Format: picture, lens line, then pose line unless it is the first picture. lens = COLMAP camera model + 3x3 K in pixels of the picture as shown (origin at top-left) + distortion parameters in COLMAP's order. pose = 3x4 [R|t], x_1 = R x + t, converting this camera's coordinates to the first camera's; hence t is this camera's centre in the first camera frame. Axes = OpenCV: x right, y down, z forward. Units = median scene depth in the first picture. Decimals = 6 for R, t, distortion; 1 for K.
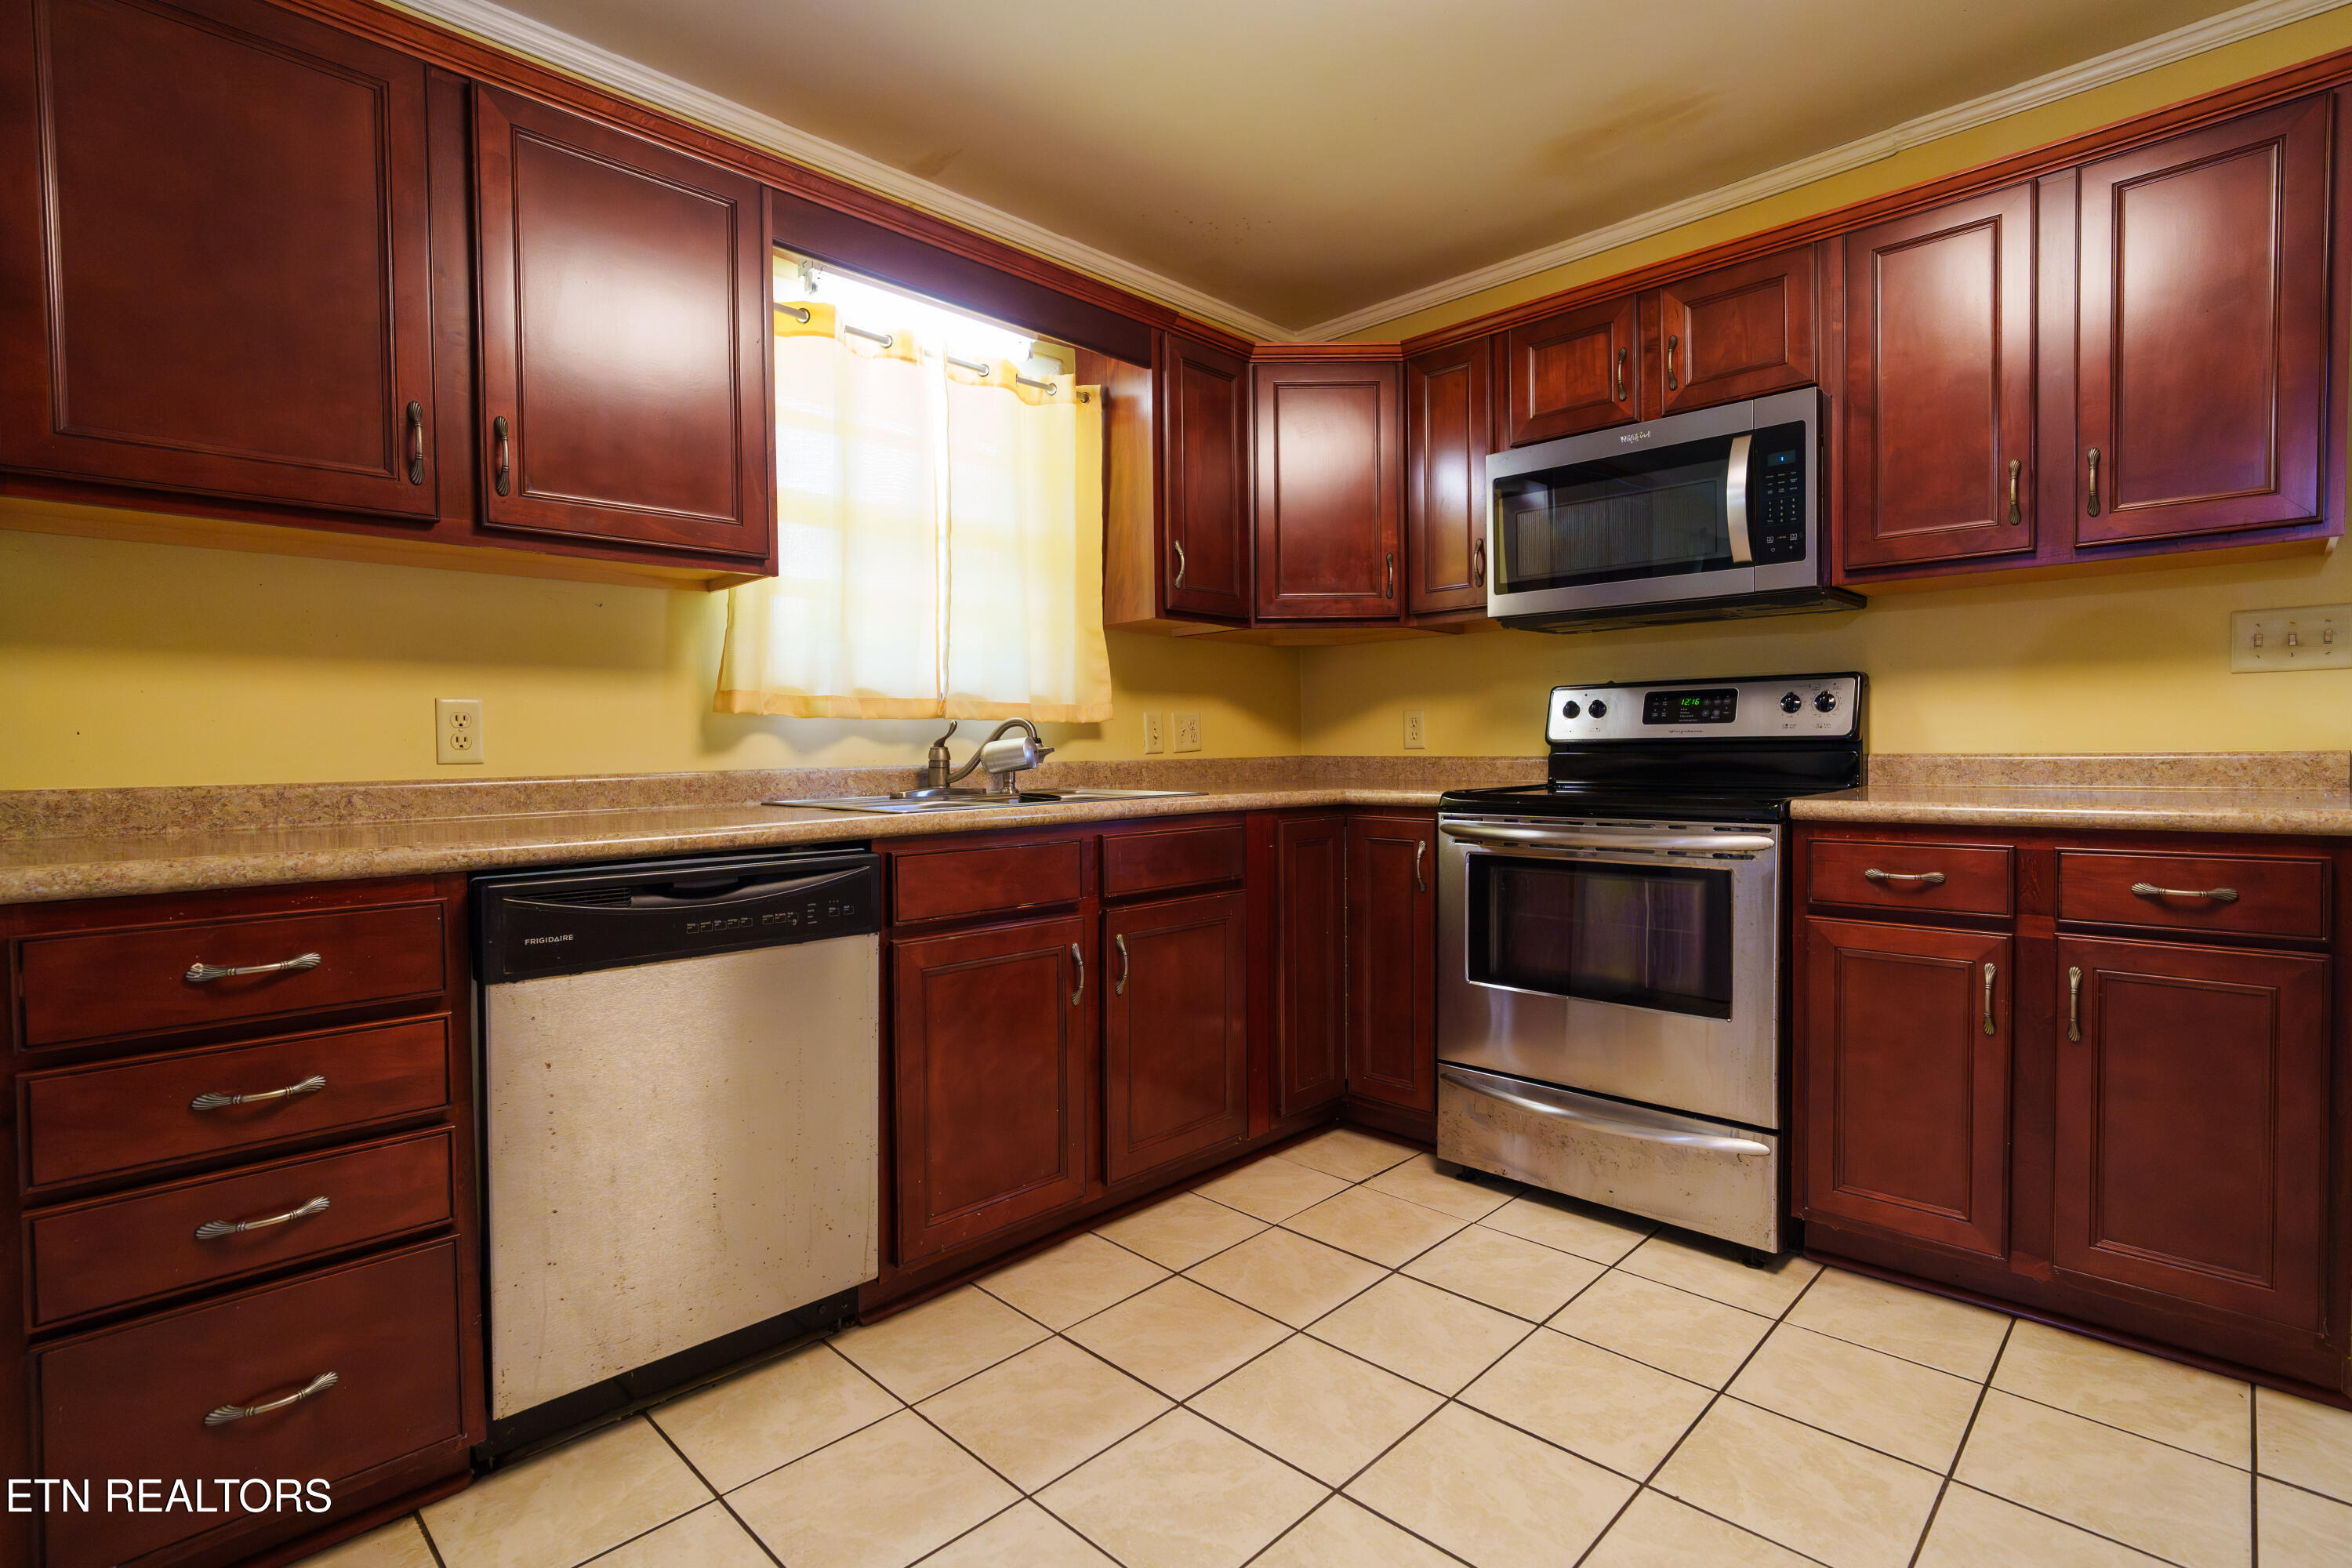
lens RADIAL K [[1116.9, 0, 1170.9], [0, 1116.9, 778.2], [0, 0, 1]] dist [-0.008943, 0.000437]
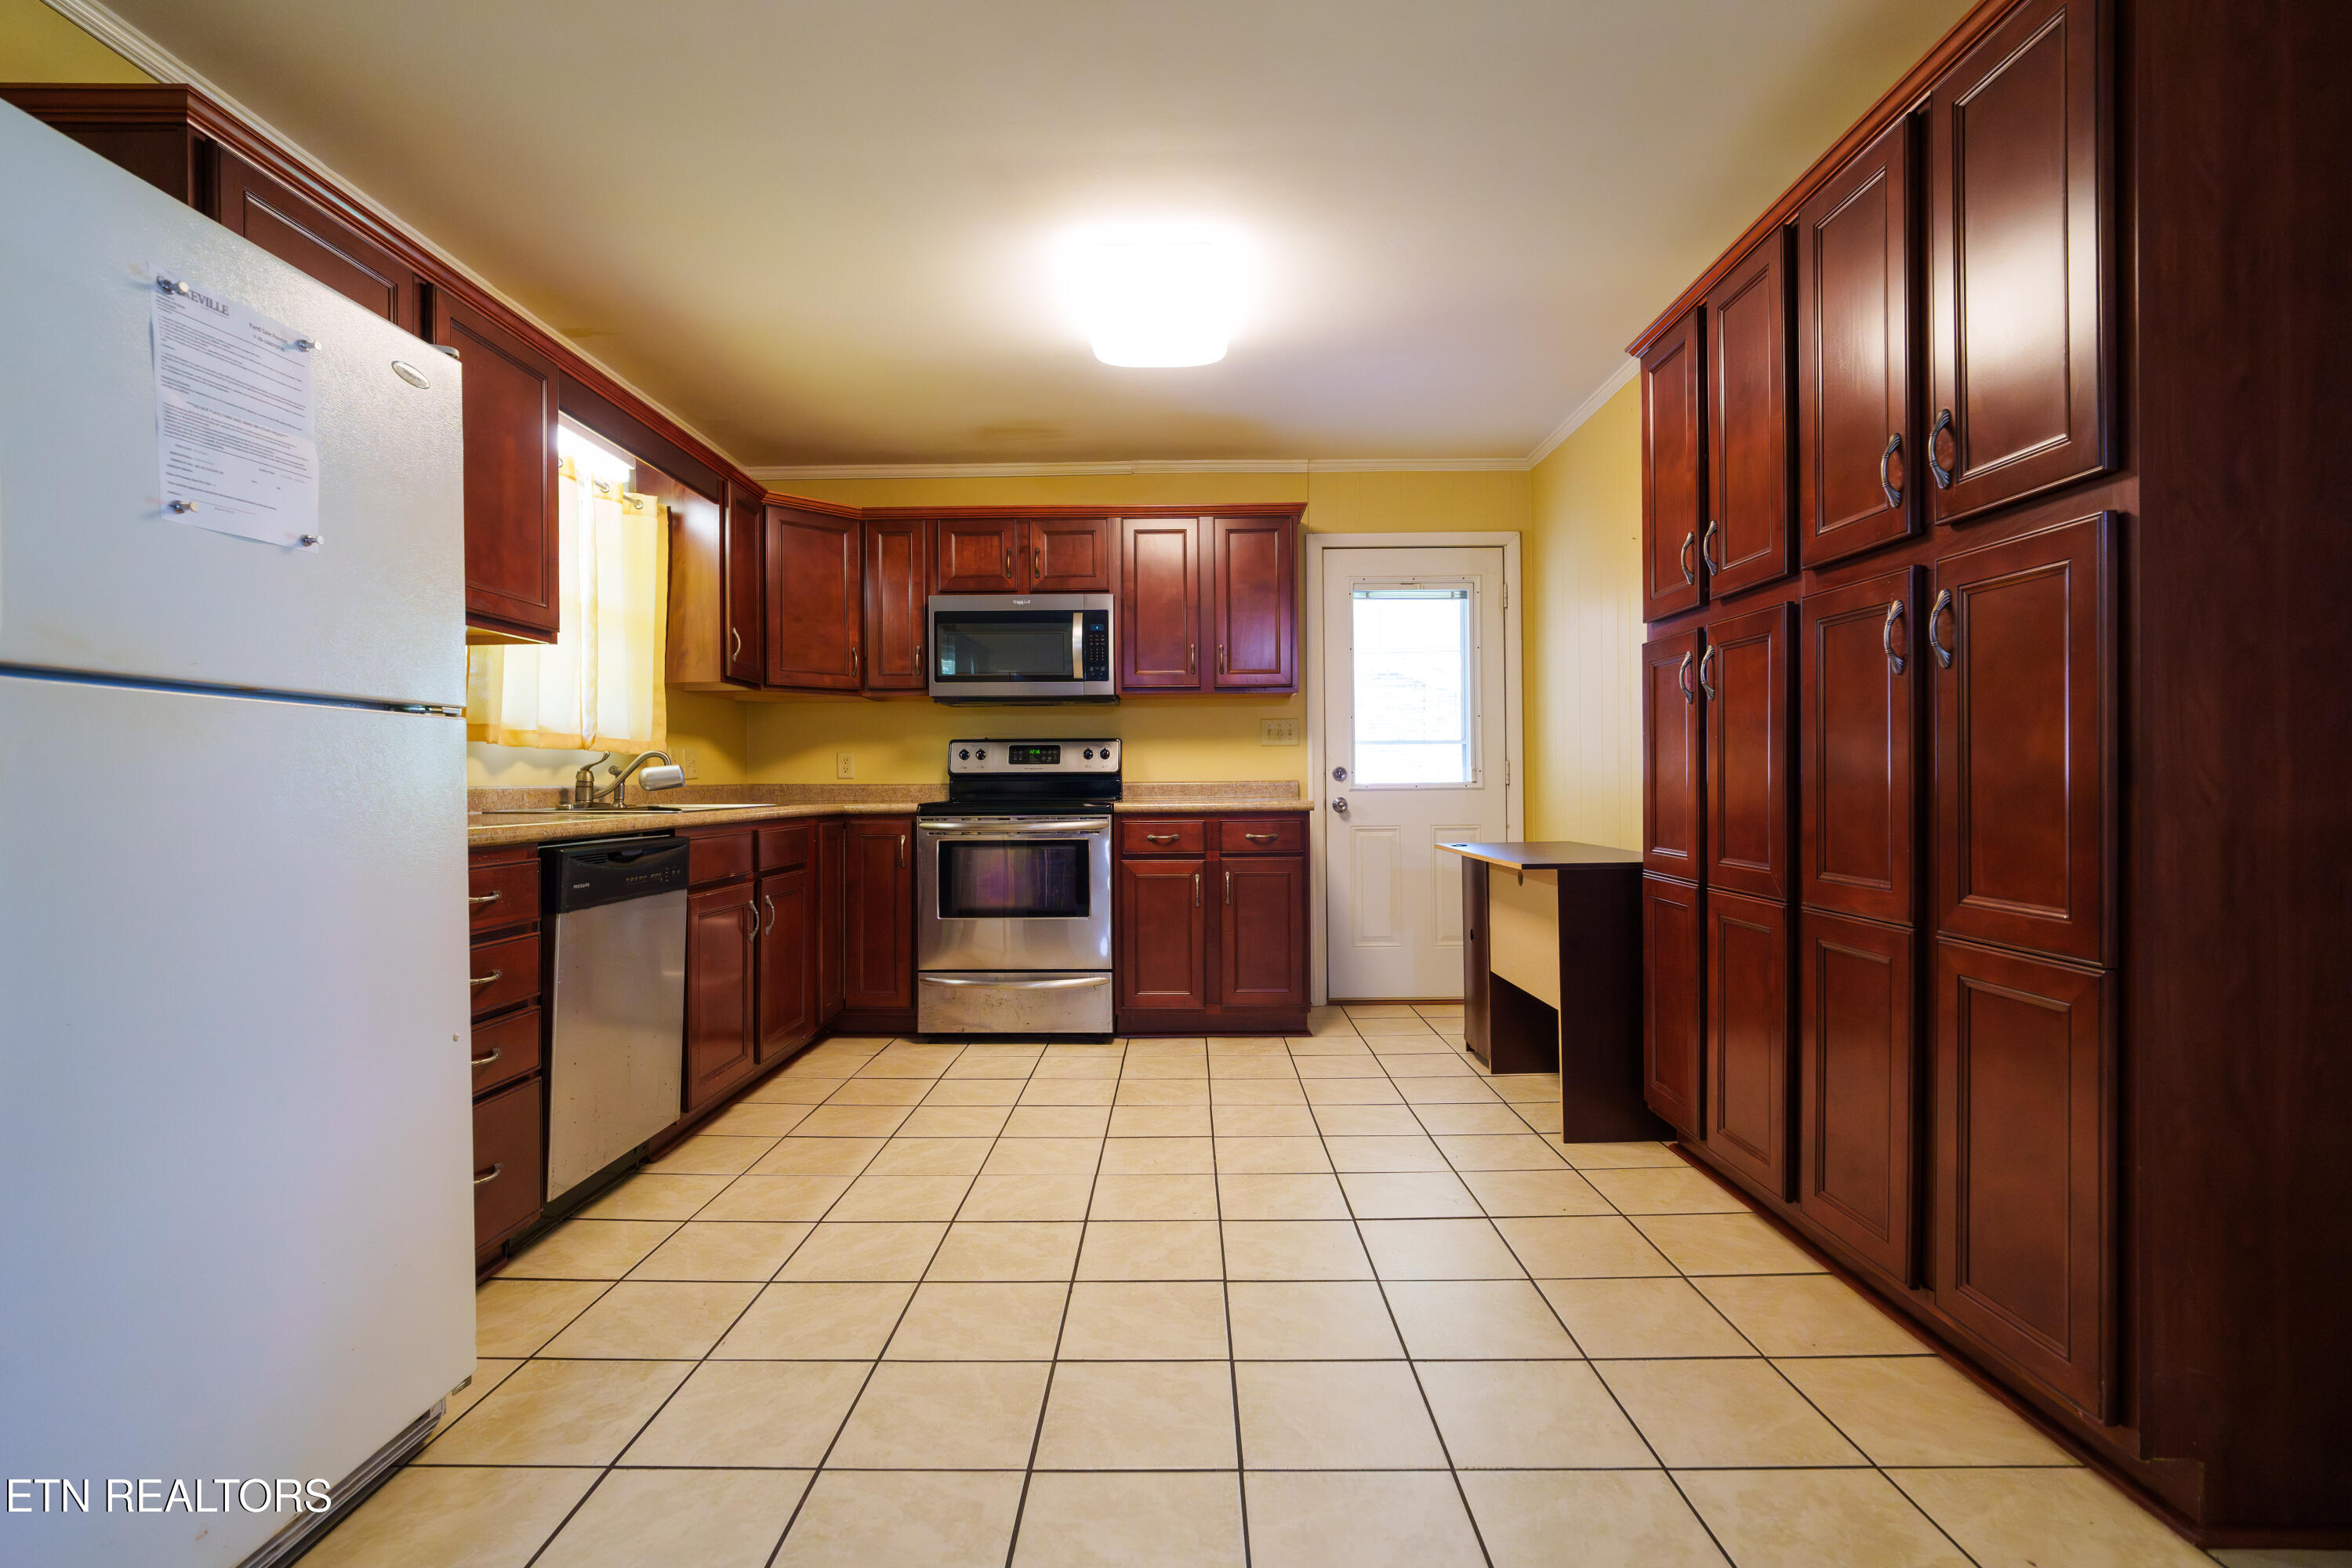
lens RADIAL K [[1116.9, 0, 1170.9], [0, 1116.9, 778.2], [0, 0, 1]] dist [-0.008943, 0.000437]
pose [[0.720978, 0.010209, 0.692883, -0.643615], [0.016529, 0.999354, -0.031924, 0.034737], [-0.692761, 0.034469, 0.720343, -0.437097]]
